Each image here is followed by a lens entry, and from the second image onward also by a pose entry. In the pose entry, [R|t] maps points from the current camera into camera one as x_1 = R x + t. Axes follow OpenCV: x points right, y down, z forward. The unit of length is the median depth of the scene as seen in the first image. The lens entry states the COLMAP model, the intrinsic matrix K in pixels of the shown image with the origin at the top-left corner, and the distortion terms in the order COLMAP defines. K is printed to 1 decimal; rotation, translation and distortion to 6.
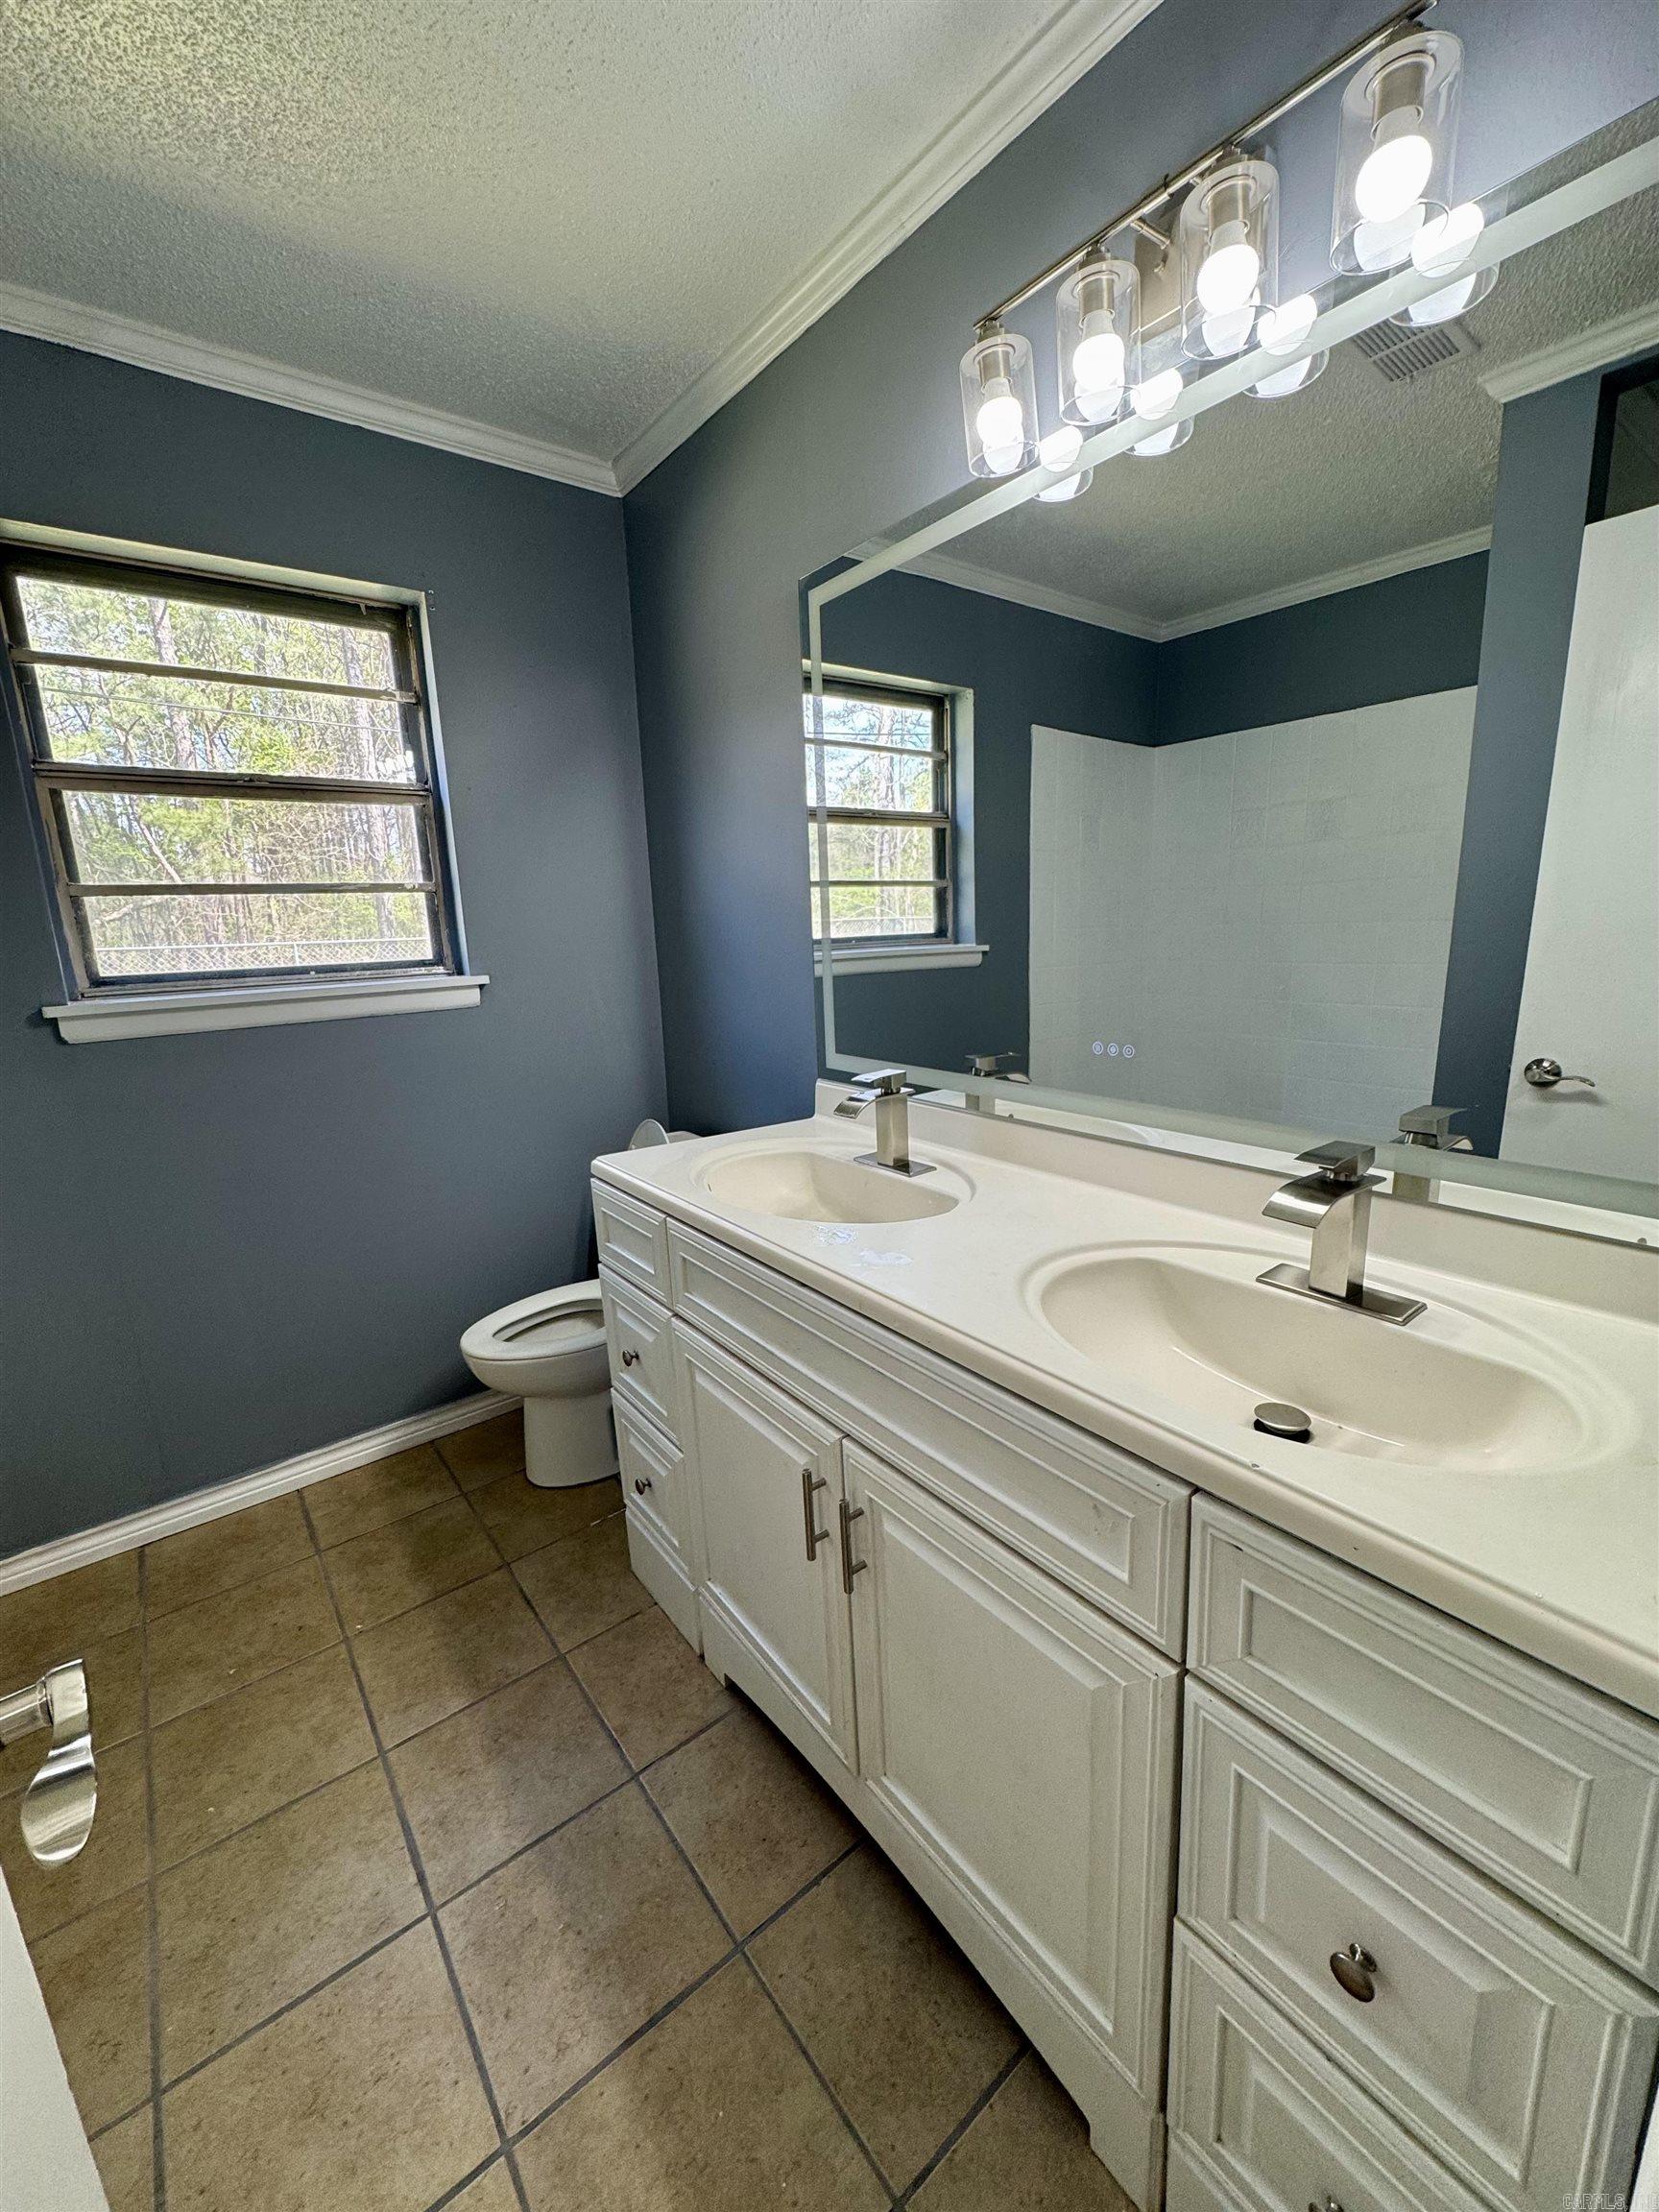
lens RADIAL K [[876.6, 0, 829.5], [0, 876.6, 1106.0], [0, 0, 1]] dist [-0.004292, 0.000105]
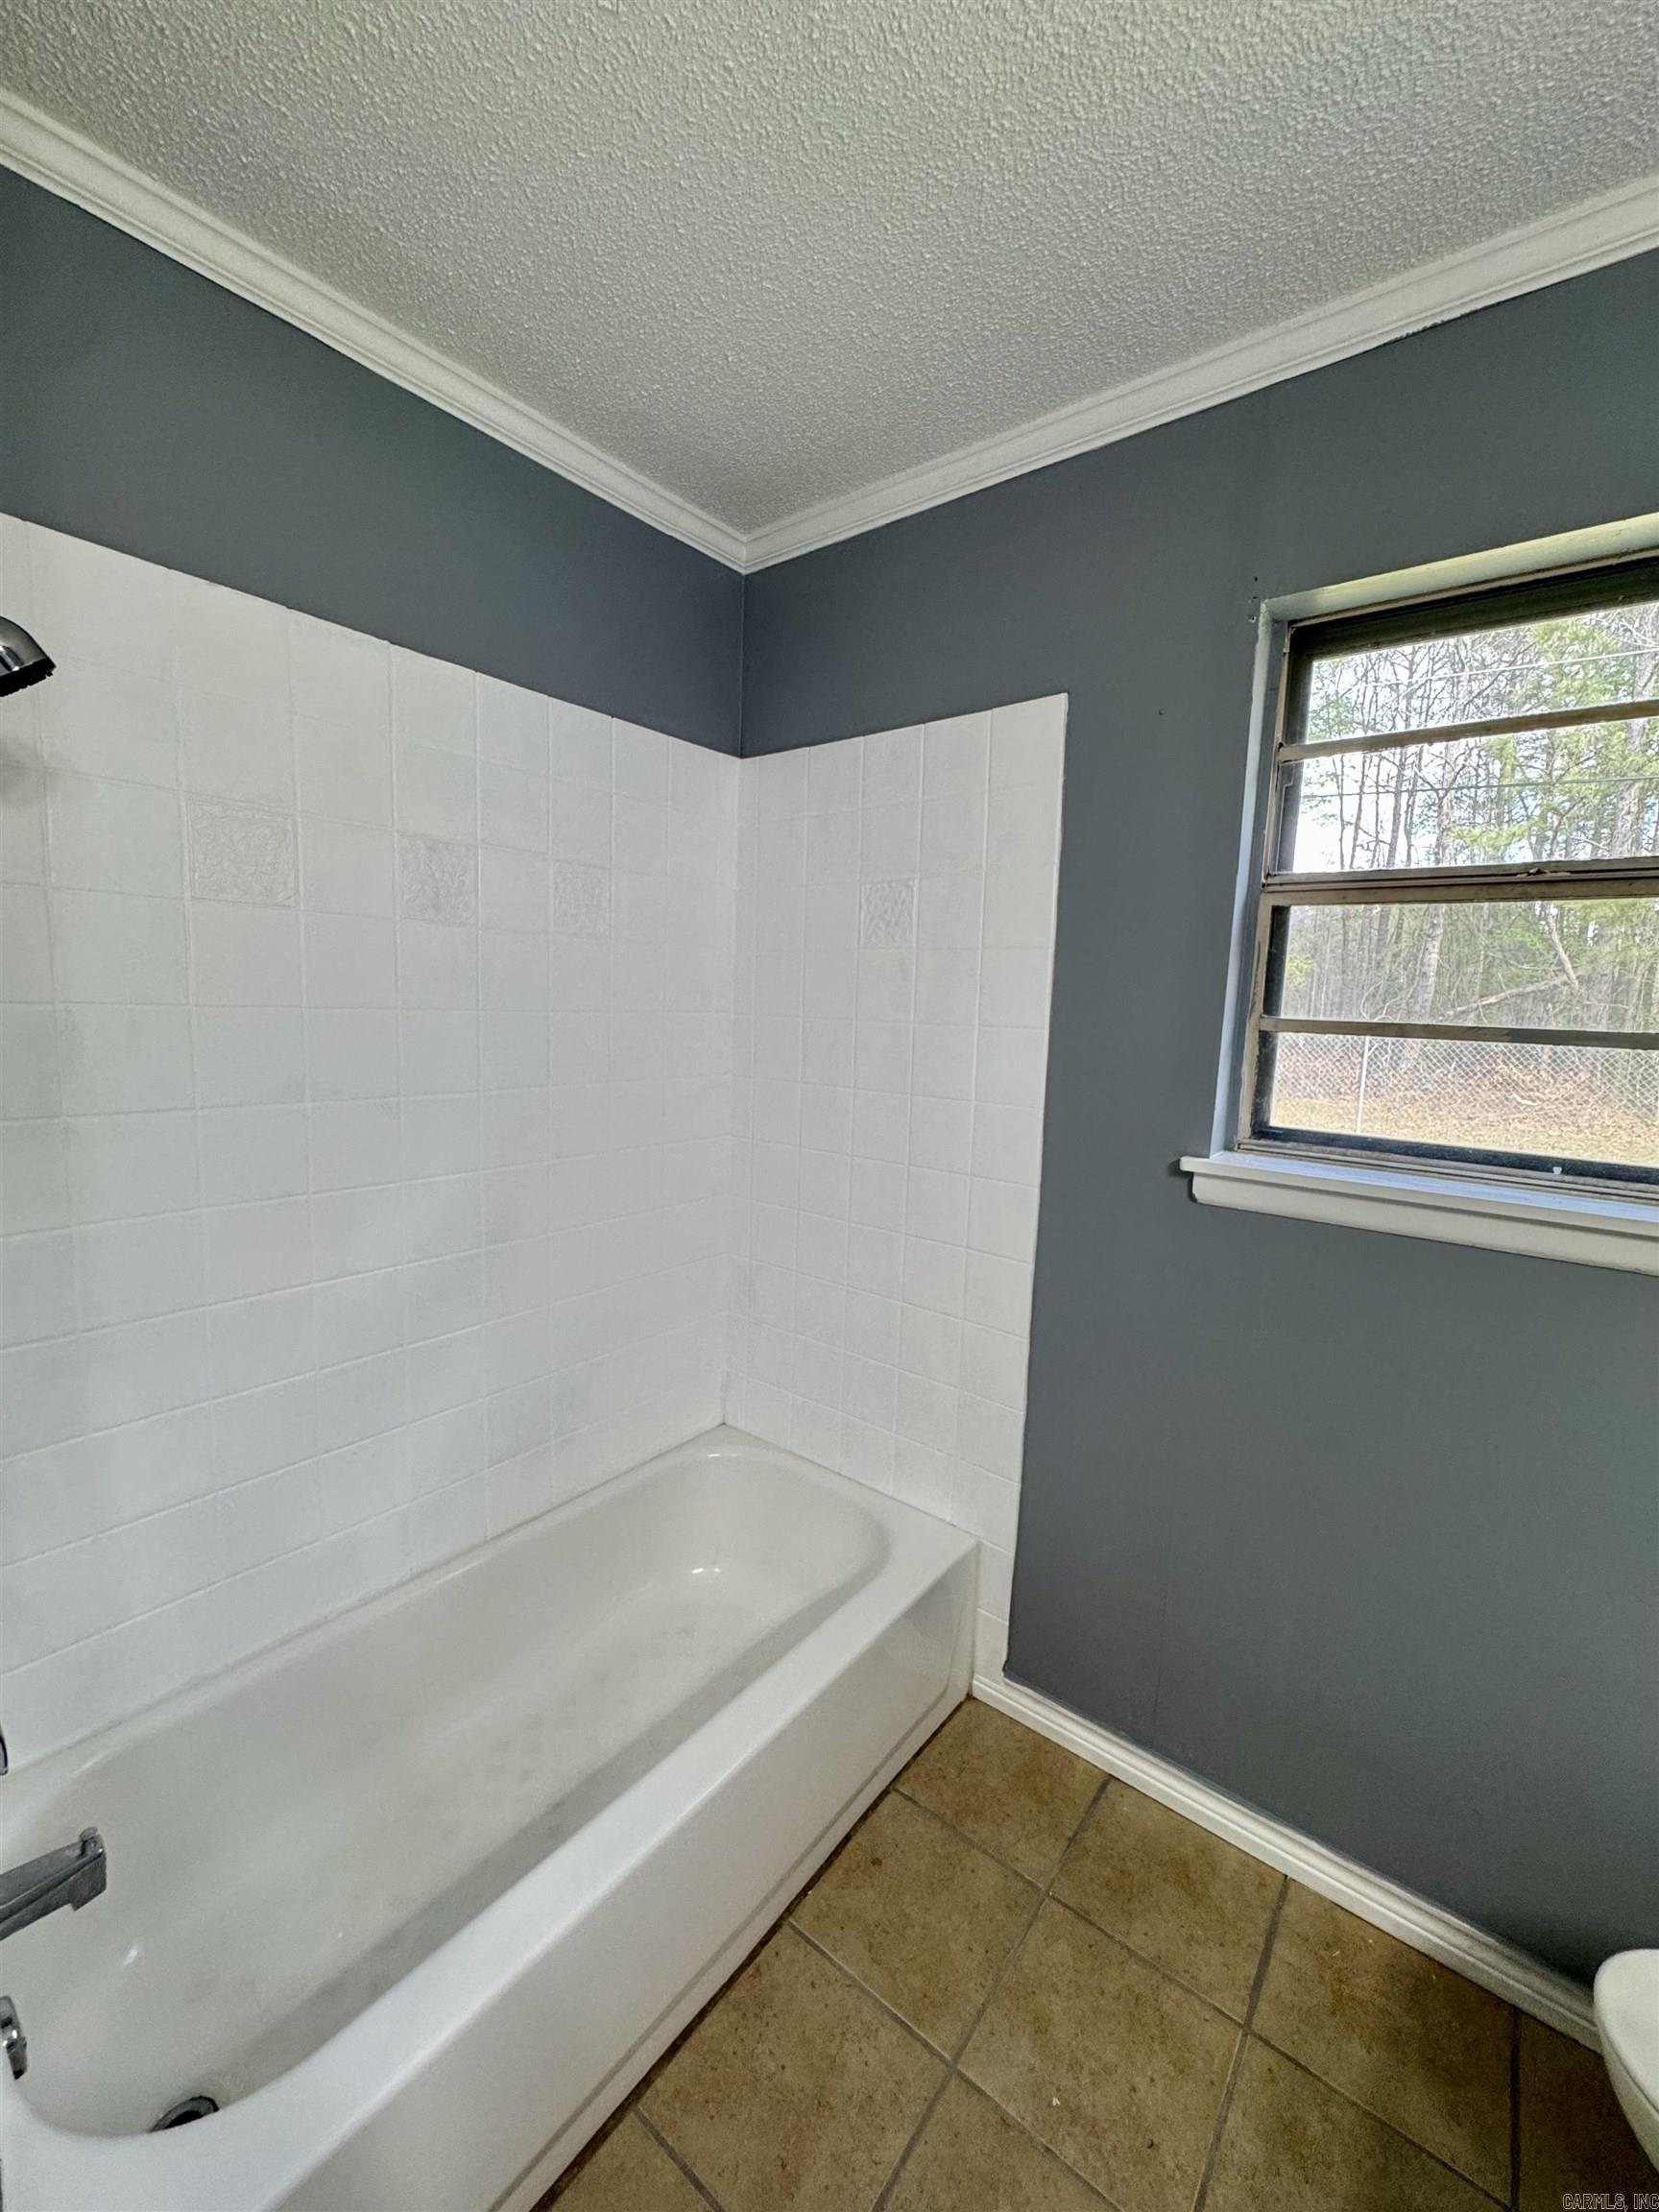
lens RADIAL K [[876.6, 0, 829.5], [0, 876.6, 1106.0], [0, 0, 1]] dist [-0.004292, 0.000105]
pose [[0.232314, 0.162883, -0.958905, -0.168430], [-0.244363, 0.964031, 0.104552, -0.179124], [0.941444, 0.210032, 0.263760, 0.461007]]
